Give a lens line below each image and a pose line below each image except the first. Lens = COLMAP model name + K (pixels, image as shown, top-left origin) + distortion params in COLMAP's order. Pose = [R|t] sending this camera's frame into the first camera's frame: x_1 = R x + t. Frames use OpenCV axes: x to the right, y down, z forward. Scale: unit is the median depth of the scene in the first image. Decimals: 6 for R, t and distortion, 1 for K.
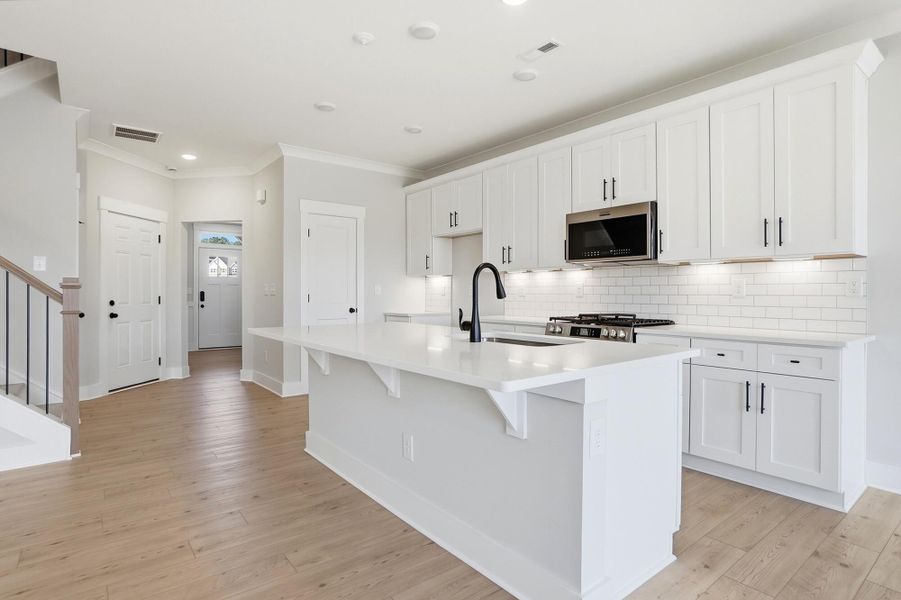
lens RADIAL K [[466.8, 0, 443.8], [0, 466.8, 299.2], [0, 0, 1]] dist [-0.020282, 0.000021]
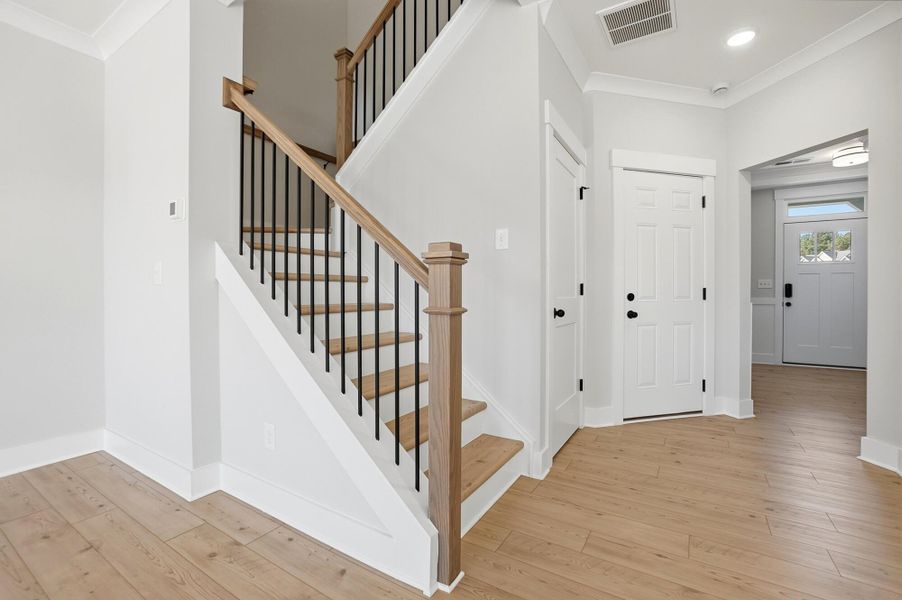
lens RADIAL K [[402.6, 0, 445.8], [0, 402.6, 291.3], [0, 0, 1]] dist [-0.035553, 0.003921]
pose [[0.344928, -0.002103, -0.938627, -0.288087], [-0.009787, 0.999935, -0.005836, 0.007247], [0.938578, 0.011200, 0.344885, 0.631996]]
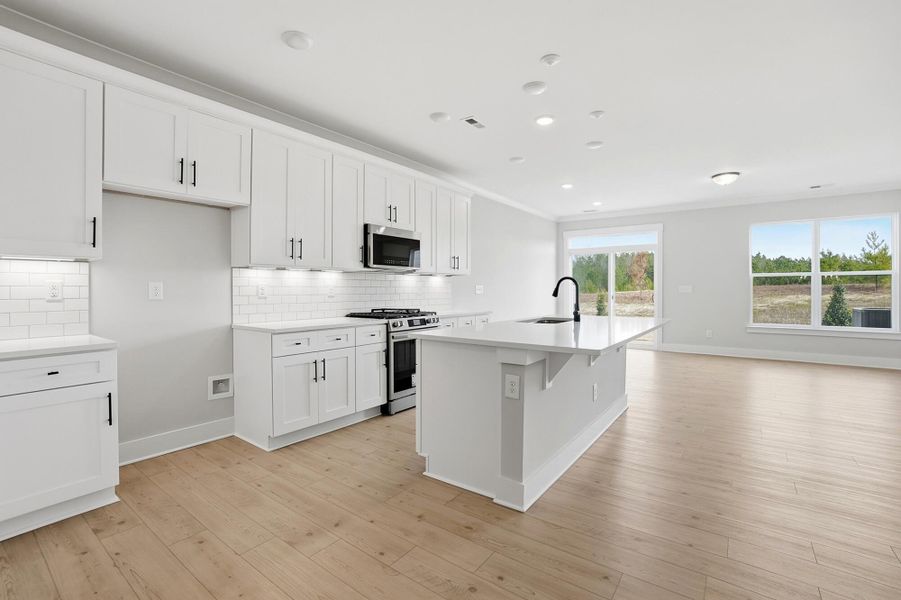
lens RADIAL K [[402.1, 0, 448.7], [0, 402.1, 293.8], [0, 0, 1]] dist [-0.035553, 0.003921]
pose [[-0.274729, -0.008521, 0.961484, -0.689345], [0.018194, 0.999736, 0.014059, -0.020845], [-0.961349, 0.021356, -0.274502, 1.024480]]
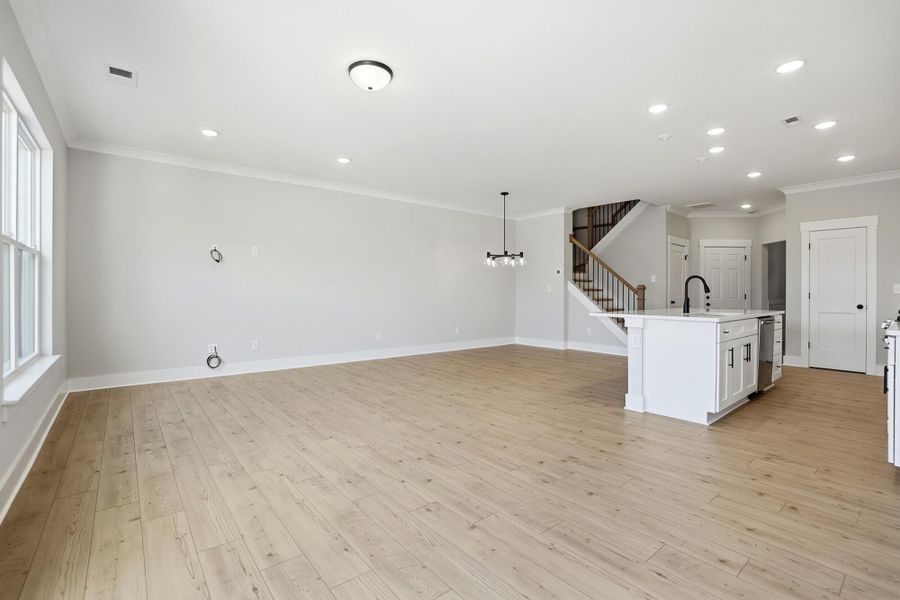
lens RADIAL K [[399.0, 0, 450.2], [0, 399.0, 300.0], [0, 0, 1]] dist [-0.034333, -0.000847]
pose [[0.030663, 0.016828, -0.999388, 0.971144], [-0.014203, 0.999765, 0.016399, 0.009645], [0.999429, 0.013691, 0.030895, -0.072290]]
